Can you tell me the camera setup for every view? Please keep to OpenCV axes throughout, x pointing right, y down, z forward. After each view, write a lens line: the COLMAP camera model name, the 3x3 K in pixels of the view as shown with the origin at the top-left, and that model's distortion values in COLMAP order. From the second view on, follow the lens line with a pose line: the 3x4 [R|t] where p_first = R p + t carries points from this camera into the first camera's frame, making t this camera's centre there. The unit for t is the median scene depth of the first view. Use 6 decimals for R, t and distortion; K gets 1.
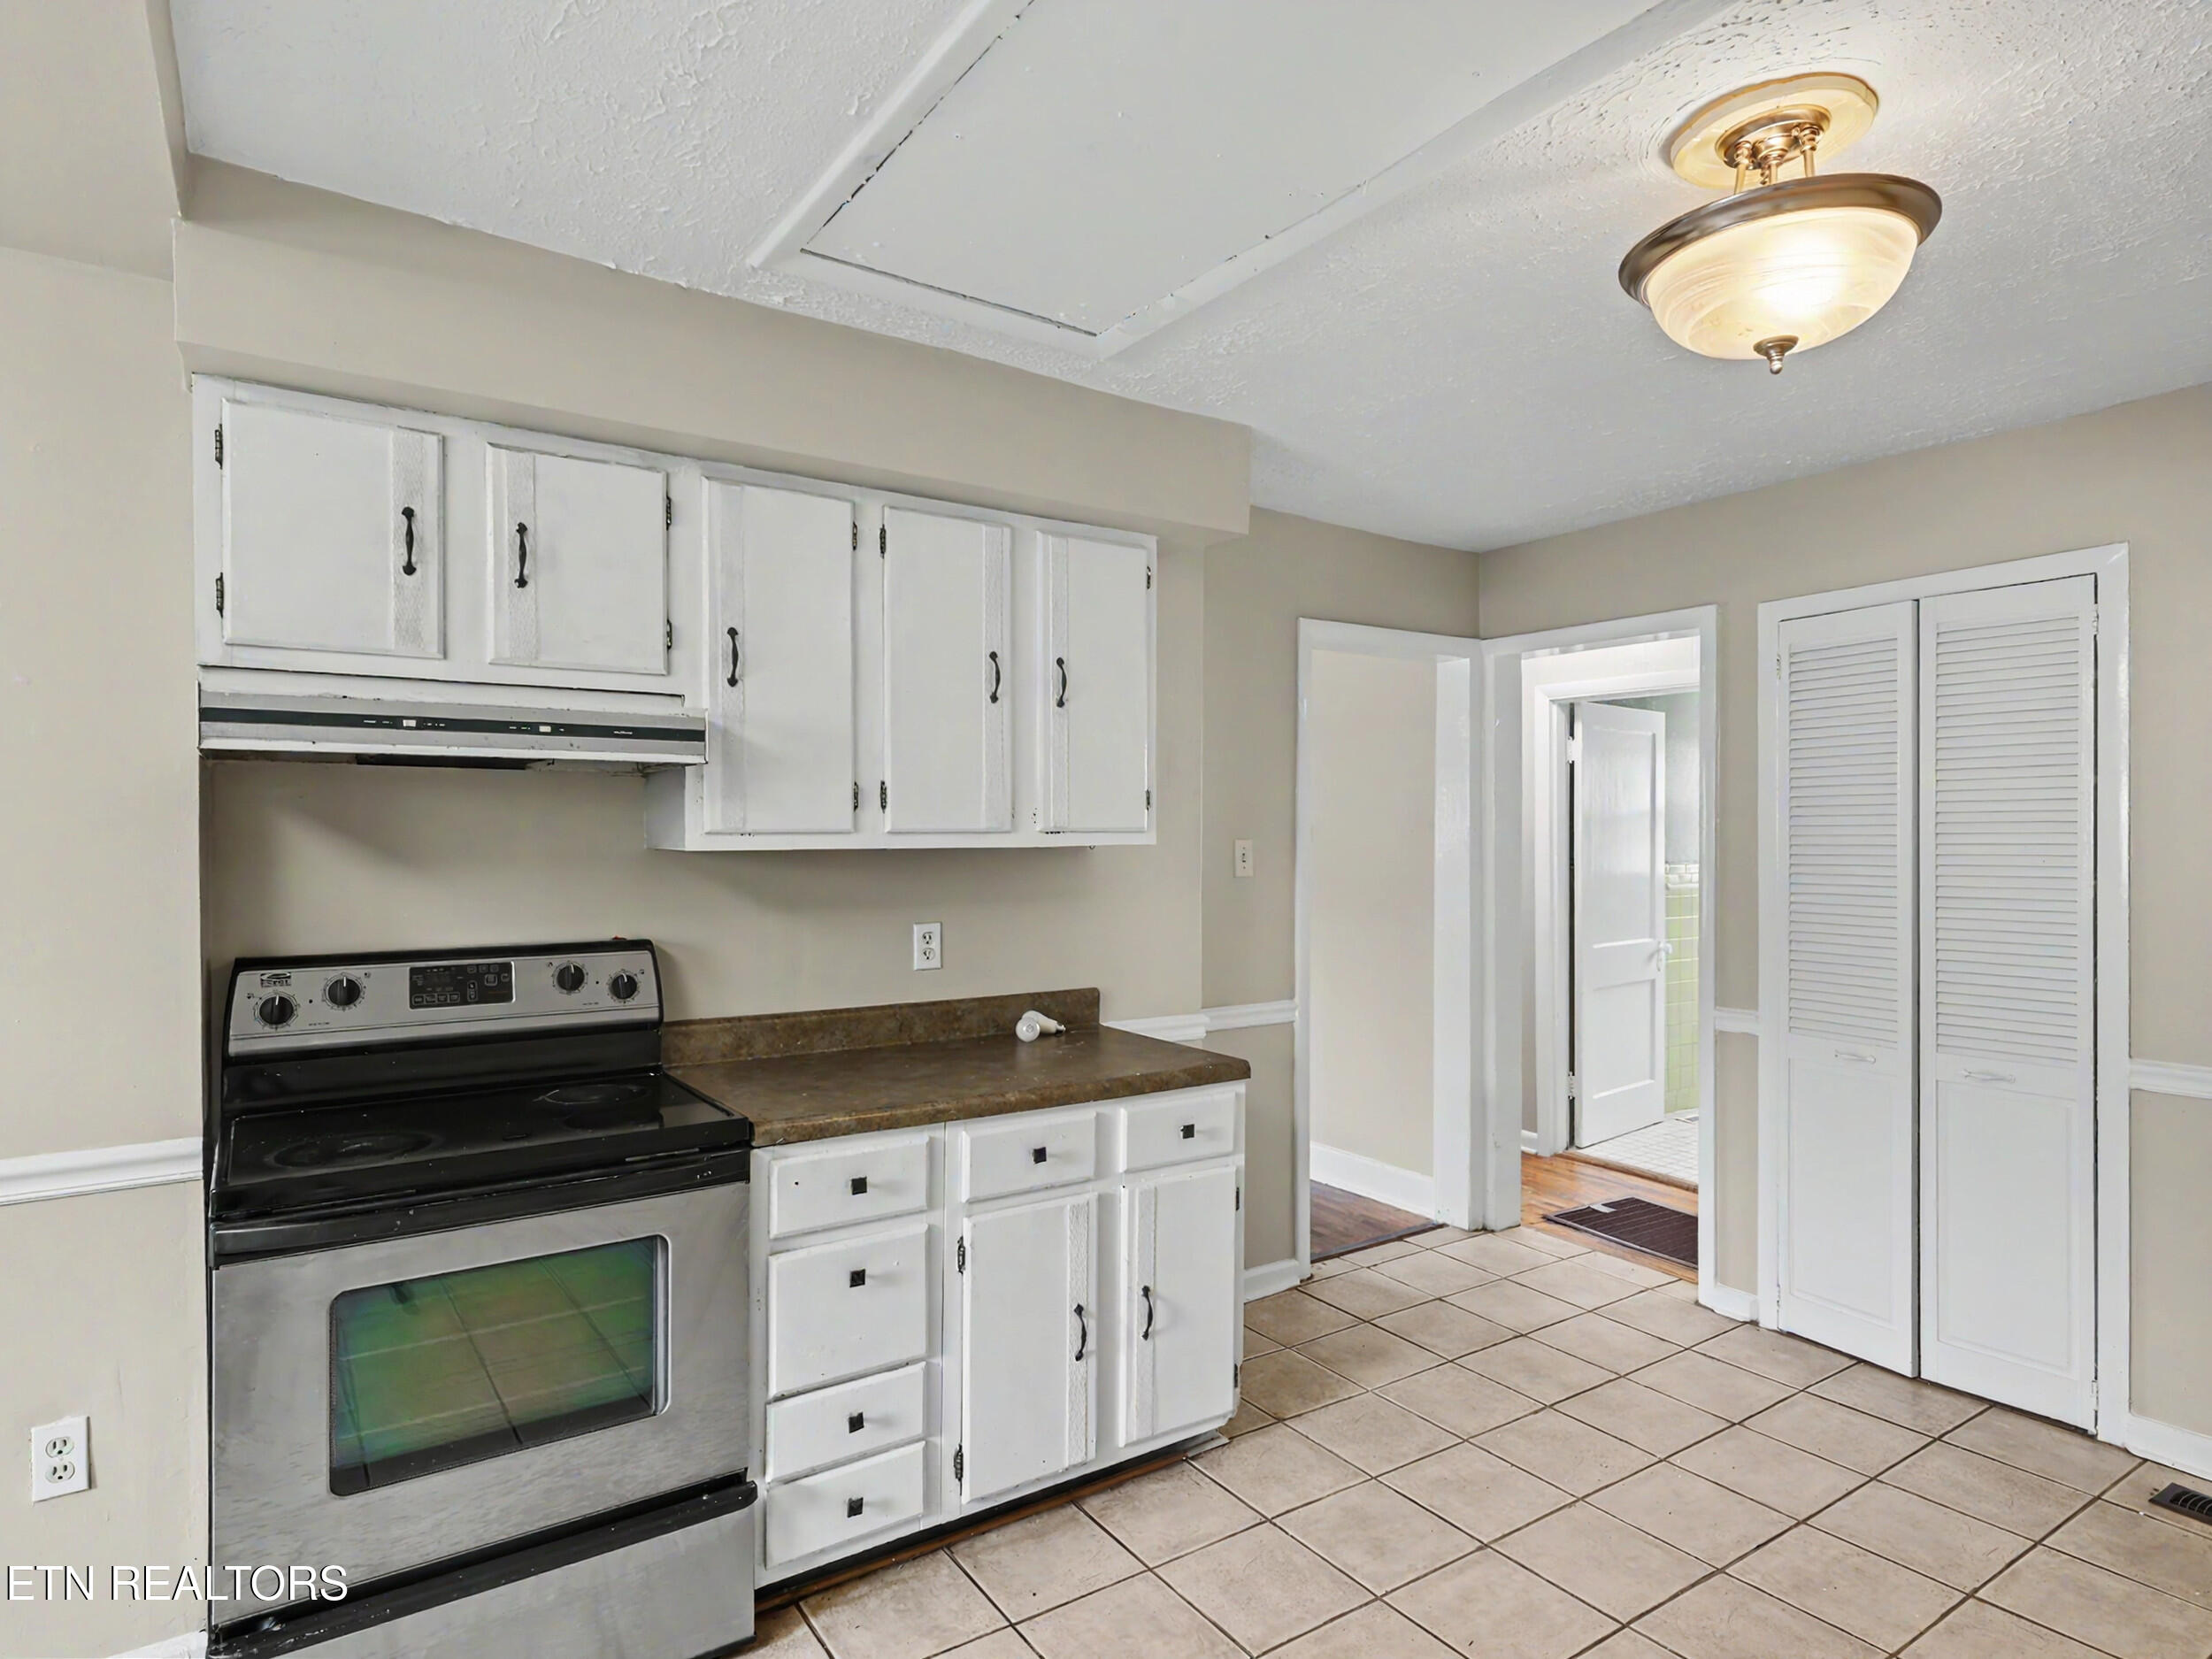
lens RADIAL K [[1234.6, 0, 1112.4], [0, 1234.6, 827.8], [0, 0, 1]] dist [0.012784, -0.003535]
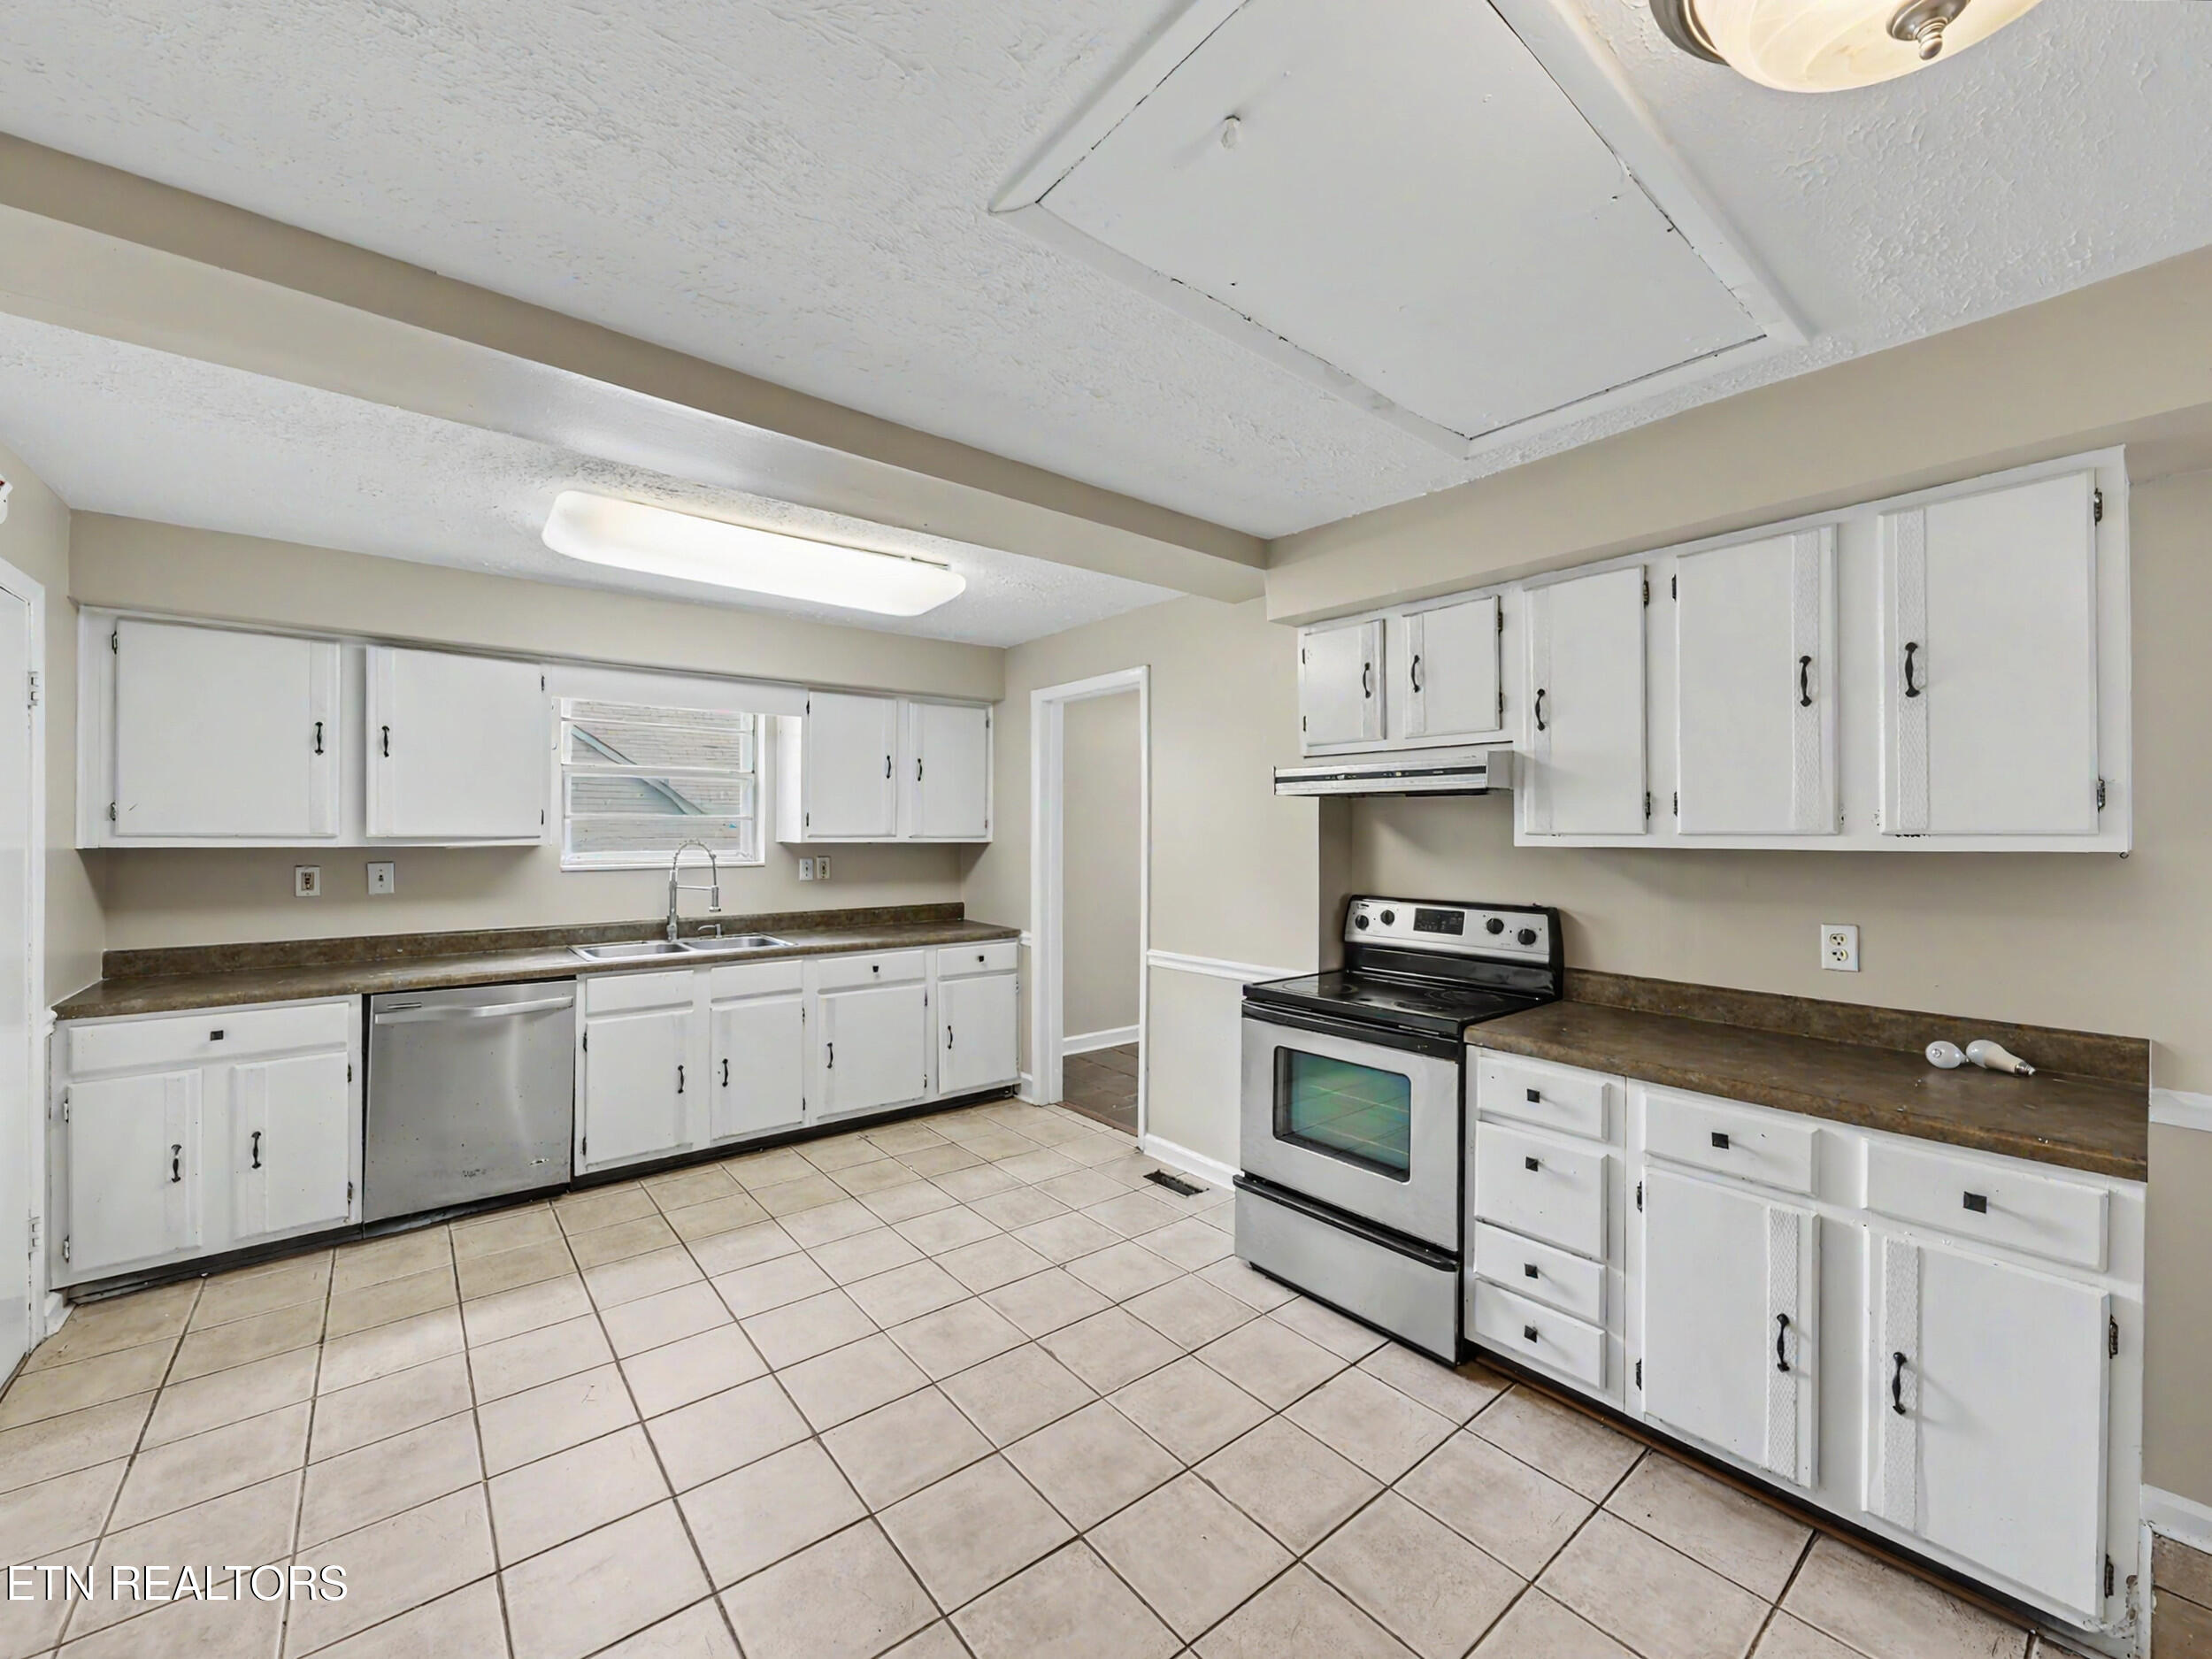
lens RADIAL K [[876.2, 0, 1087.5], [0, 876.2, 826.9], [0, 0, 1]] dist [-0.001174, 0.000895]
pose [[0.075797, -0.008459, -0.997087, 0.644113], [-0.005108, 0.999948, -0.008871, 0.007617], [0.997110, 0.005766, 0.075750, 0.403649]]
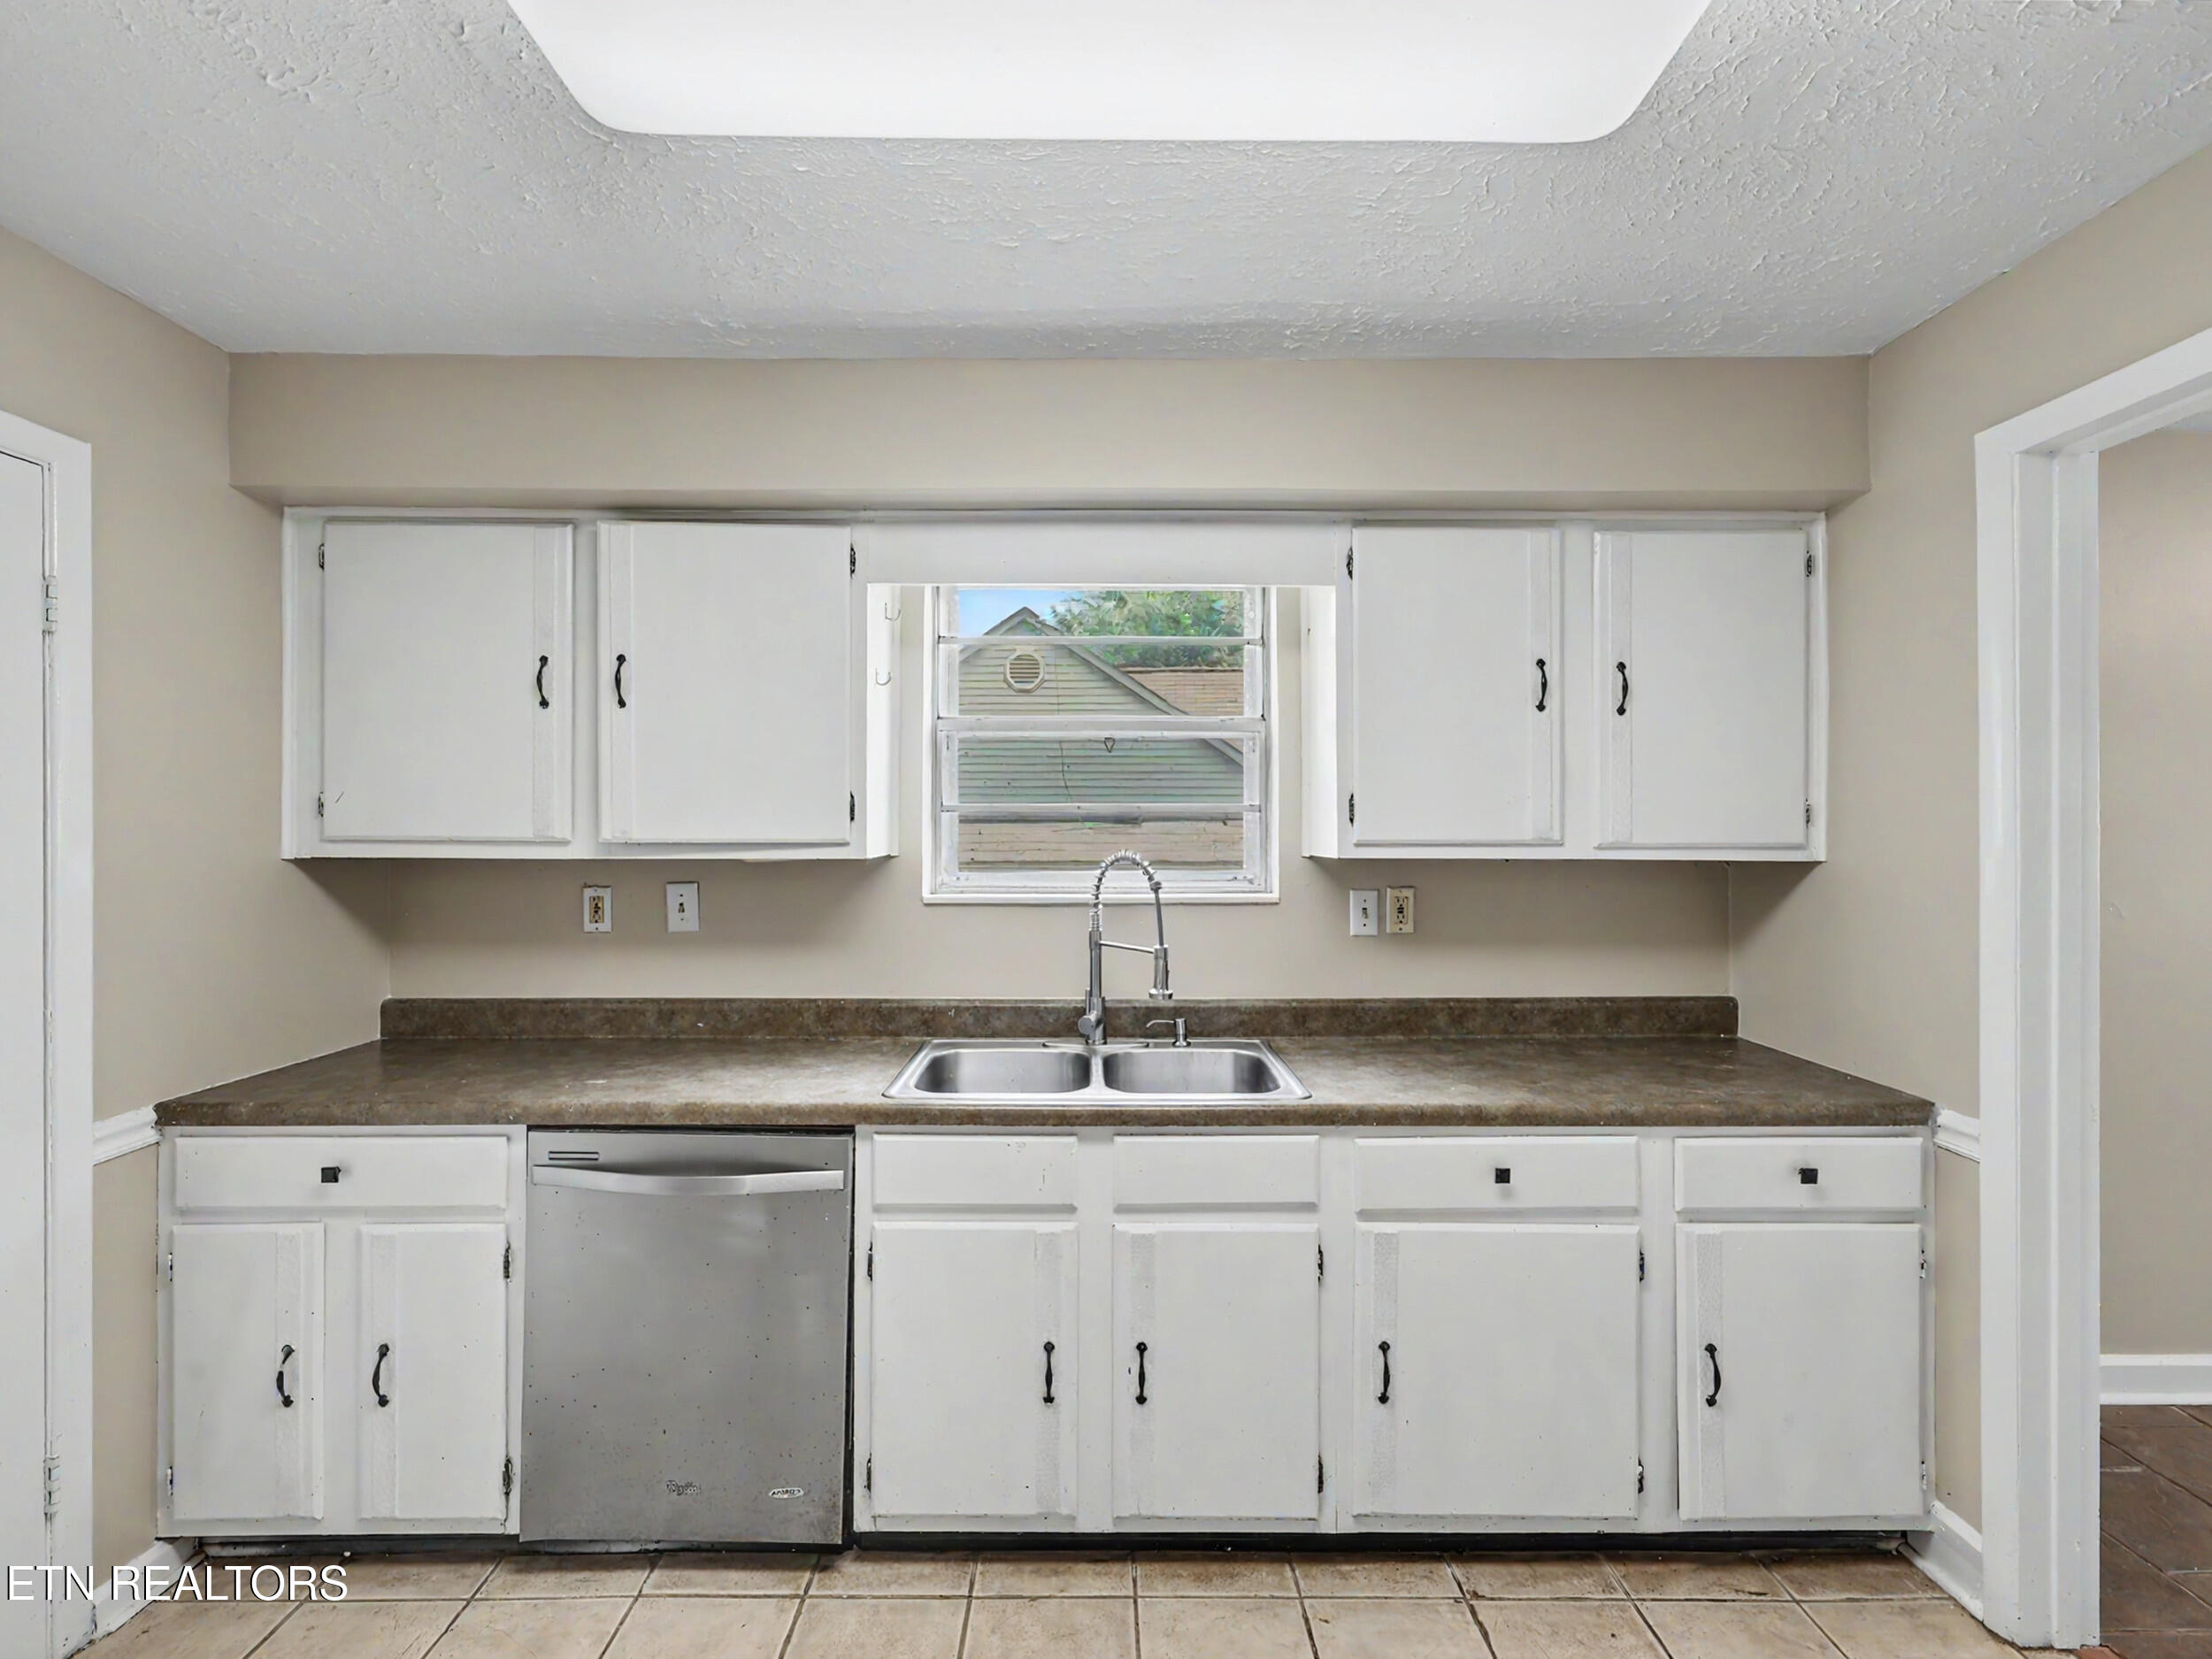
lens RADIAL K [[995.5, 0, 1108.6], [0, 995.5, 831.0], [0, 0, 1]] dist [0.013285, -0.000127]
pose [[-0.554700, -0.004655, -0.832037, -0.223659], [-0.006372, 0.999979, -0.001346, 0.004316], [0.832026, 0.004555, -0.554718, 0.304466]]
